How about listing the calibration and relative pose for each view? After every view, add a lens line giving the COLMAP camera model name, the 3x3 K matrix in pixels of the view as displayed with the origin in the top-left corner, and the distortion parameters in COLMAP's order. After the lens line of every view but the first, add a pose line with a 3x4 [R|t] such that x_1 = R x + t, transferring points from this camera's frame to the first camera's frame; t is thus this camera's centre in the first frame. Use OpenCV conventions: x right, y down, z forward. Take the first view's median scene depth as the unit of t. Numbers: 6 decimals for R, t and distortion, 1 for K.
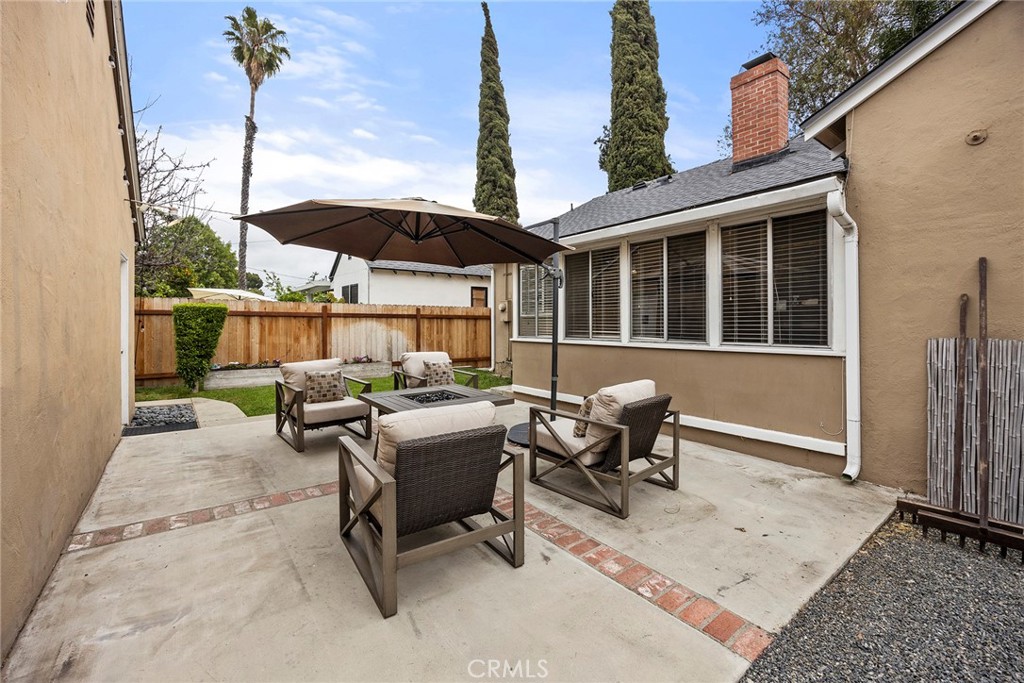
lens RADIAL K [[452.9, 0, 513.4], [0, 452.9, 324.6], [0, 0, 1]] dist [-0.000425, -0.000471]
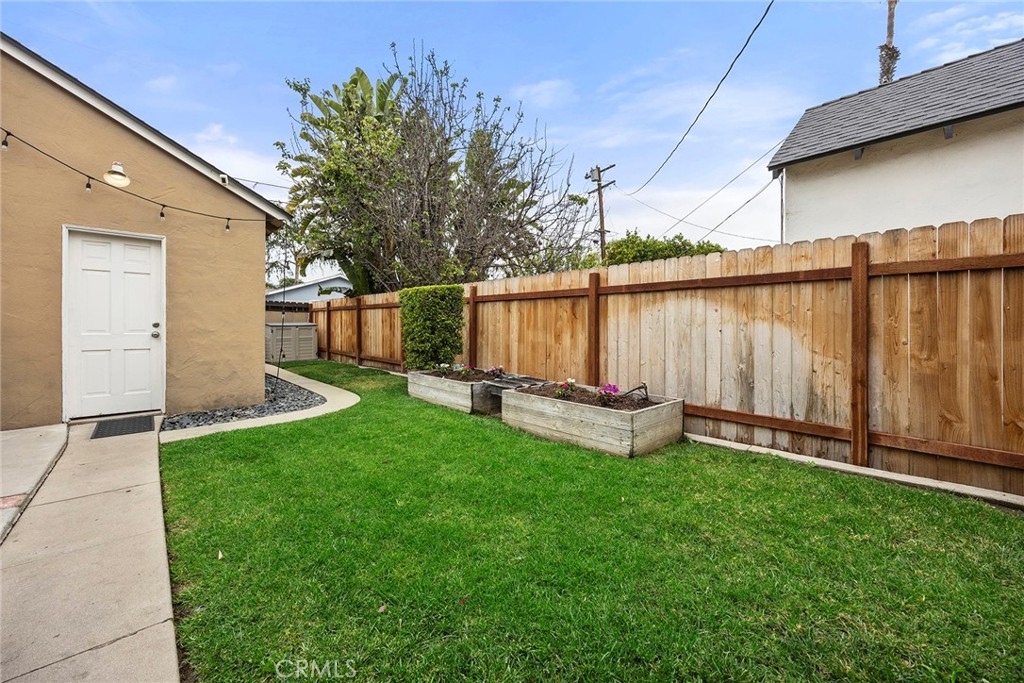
lens RADIAL K [[393.4, 0, 513.7], [0, 393.4, 326.9], [0, 0, 1]] dist [0.005530, 0.000224]
pose [[0.110269, 0.006036, -0.993883, 0.009055], [-0.002116, 0.999981, 0.005839, 0.015466], [0.993900, 0.001459, 0.110280, 0.830086]]
